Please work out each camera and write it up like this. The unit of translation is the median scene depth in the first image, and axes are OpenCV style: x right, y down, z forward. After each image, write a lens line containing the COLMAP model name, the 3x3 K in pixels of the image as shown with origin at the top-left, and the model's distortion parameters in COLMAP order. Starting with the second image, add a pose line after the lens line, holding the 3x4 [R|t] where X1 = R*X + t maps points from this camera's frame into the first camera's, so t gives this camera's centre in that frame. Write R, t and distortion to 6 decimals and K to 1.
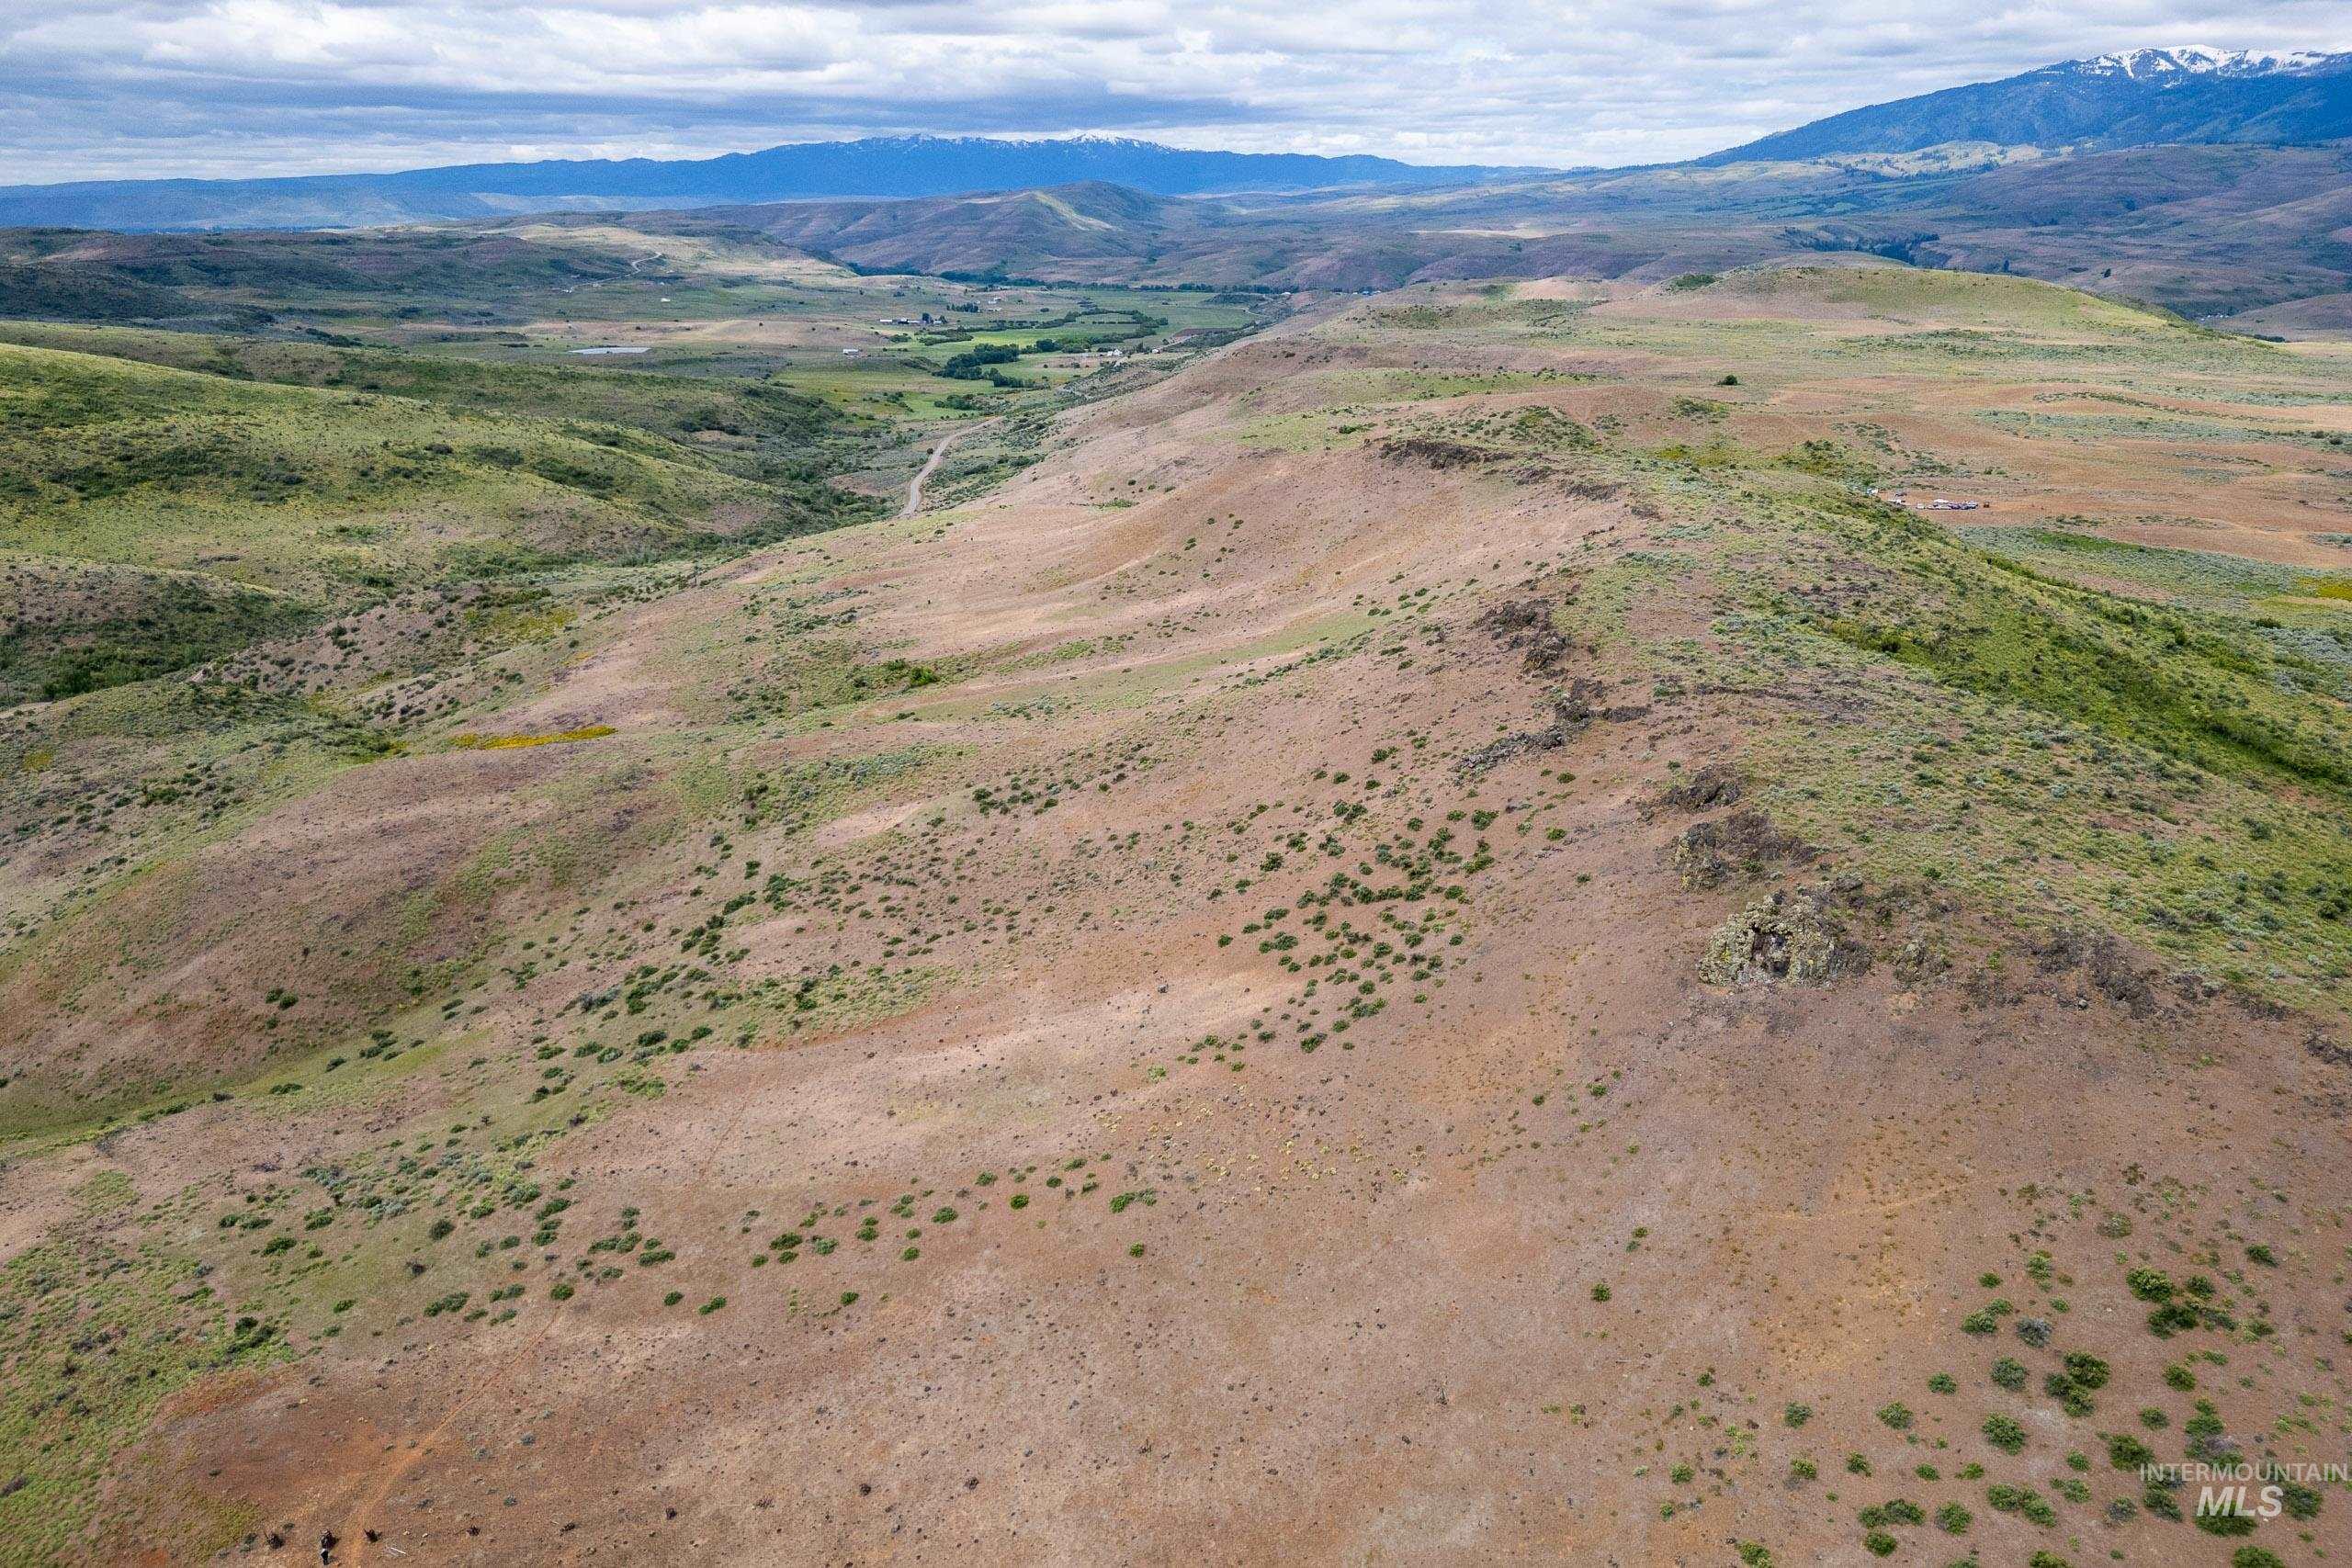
lens RADIAL K [[1746.1, 0, 1111.0], [0, 1746.1, 745.1], [0, 0, 1]] dist [0.109433, -0.107474]
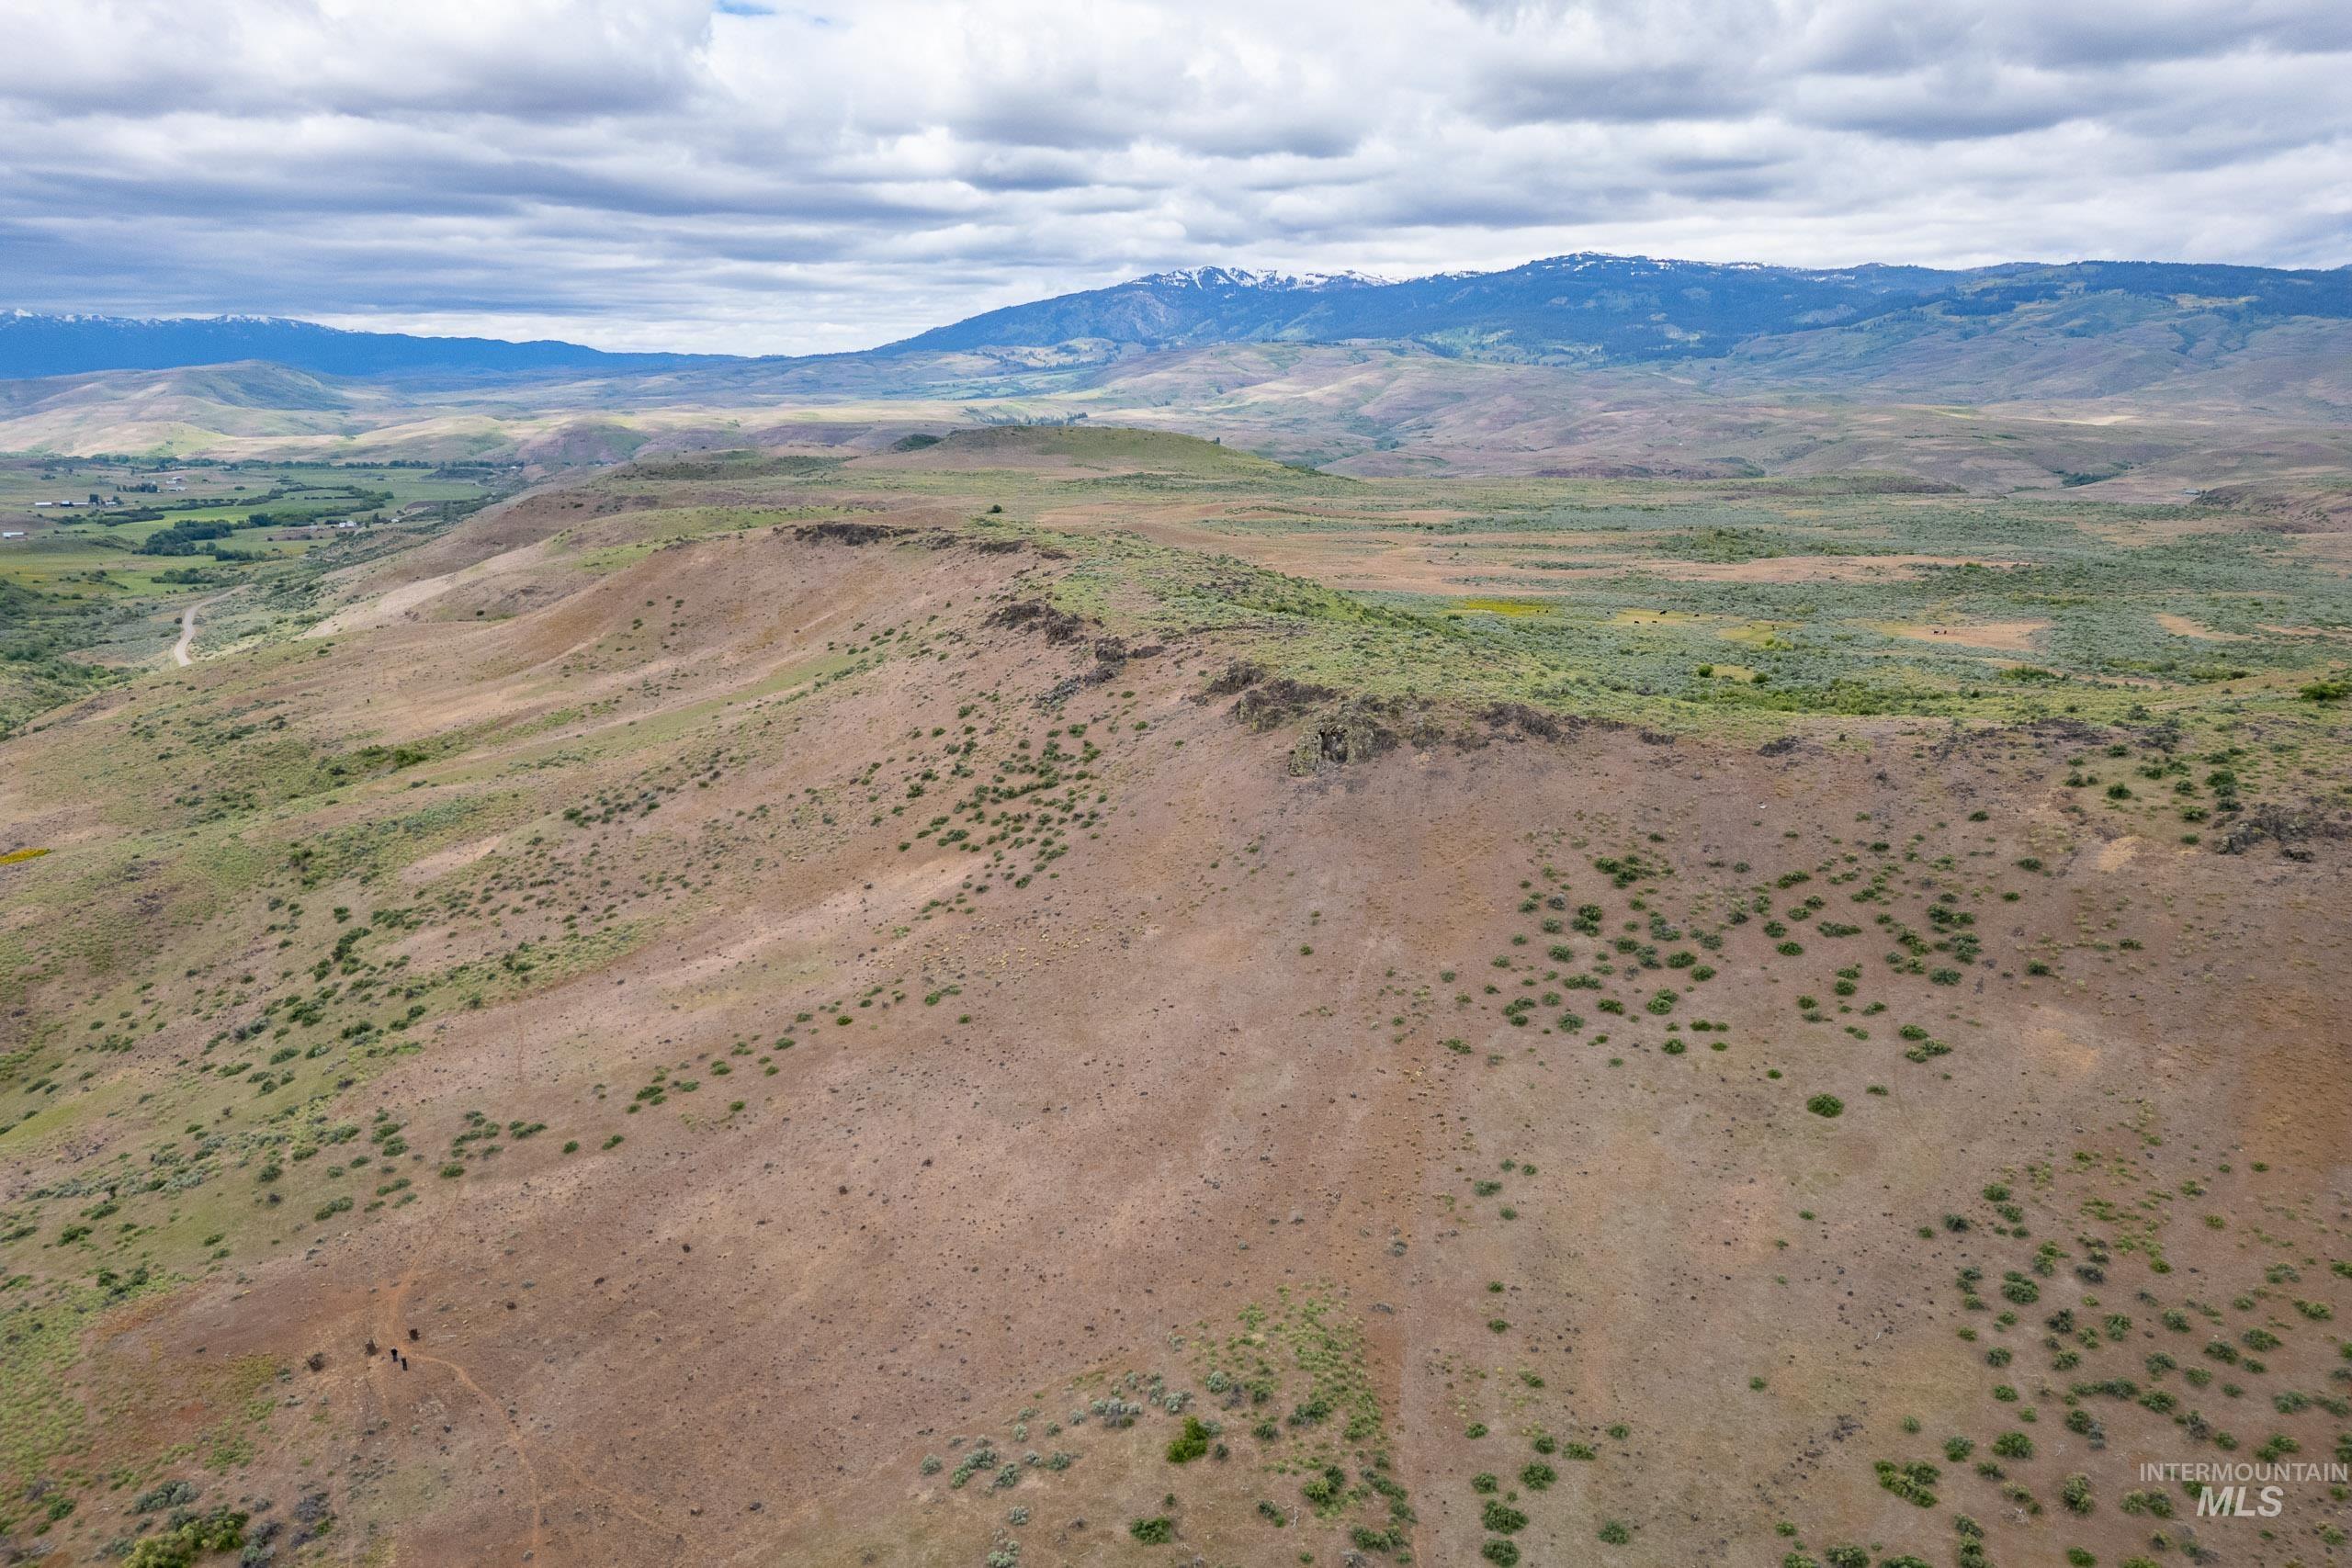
lens RADIAL K [[1643.7, 0, 1187.0], [0, 1643.7, 864.1], [0, 0, 1]] dist [0.090382, -0.087245]
pose [[0.883771, -0.135364, 0.447913, -0.207015], [0.144405, 0.989418, 0.014090, 0.101456], [-0.445080, 0.052229, 0.893966, -0.090703]]
